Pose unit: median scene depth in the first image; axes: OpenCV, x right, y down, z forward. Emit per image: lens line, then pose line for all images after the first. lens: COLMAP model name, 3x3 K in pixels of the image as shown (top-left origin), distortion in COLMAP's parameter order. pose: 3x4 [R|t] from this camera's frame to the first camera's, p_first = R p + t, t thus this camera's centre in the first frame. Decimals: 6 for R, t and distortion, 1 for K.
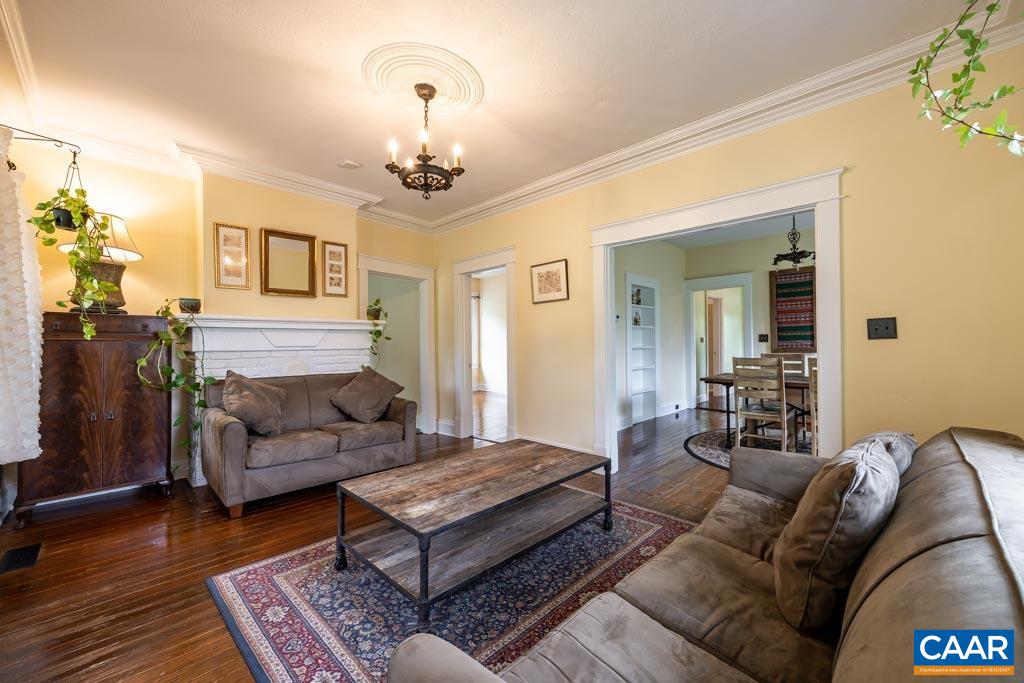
lens RADIAL K [[408.8, 0, 519.6], [0, 408.8, 339.5], [0, 0, 1]] dist [-0.005271, -0.000635]
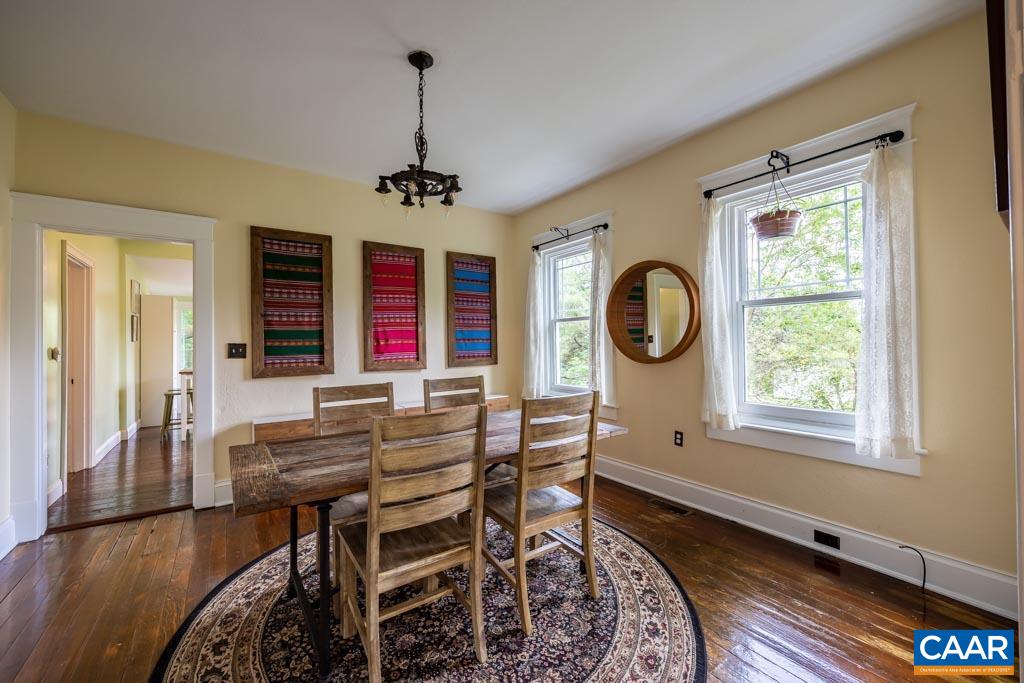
lens RADIAL K [[408.8, 0, 508.1], [0, 408.8, 341.9], [0, 0, 1]] dist [-0.005271, -0.000635]
pose [[0.194904, 0.015744, 0.980696, 0.274141], [-0.001703, 0.999875, -0.015714, -0.012310], [-0.980821, 0.001393, 0.194906, 0.996056]]
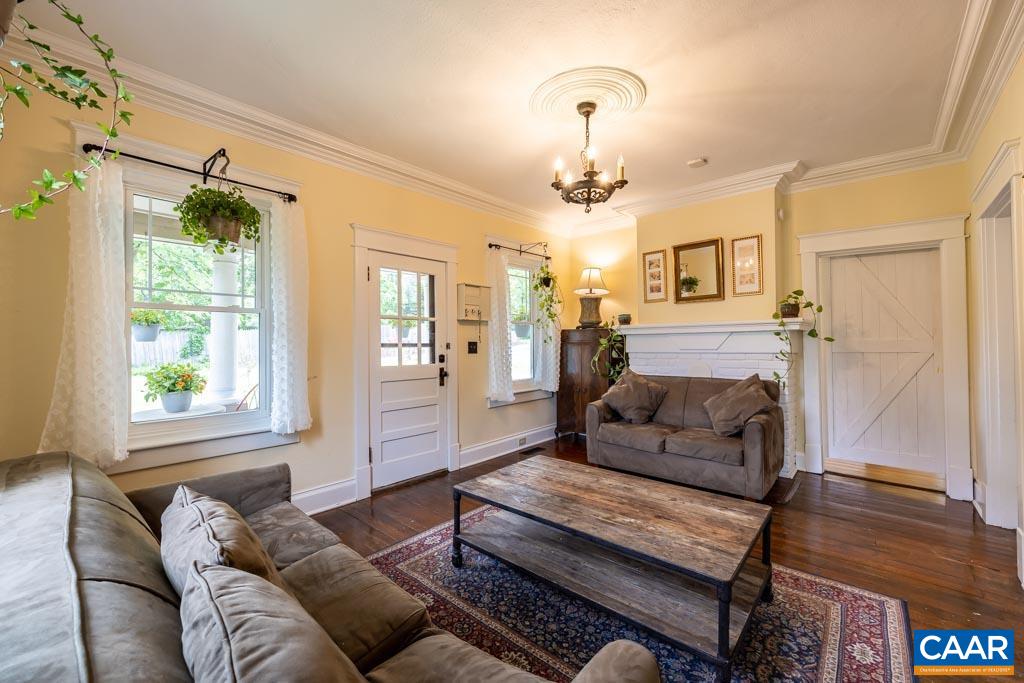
lens RADIAL K [[408.8, 0, 509.0], [0, 408.8, 343.0], [0, 0, 1]] dist [-0.005271, -0.000635]
pose [[0.030621, 0.005594, -0.999515, 0.525375], [0.020315, 0.999774, 0.006218, -0.016901], [0.999325, -0.020496, 0.030501, 0.505468]]
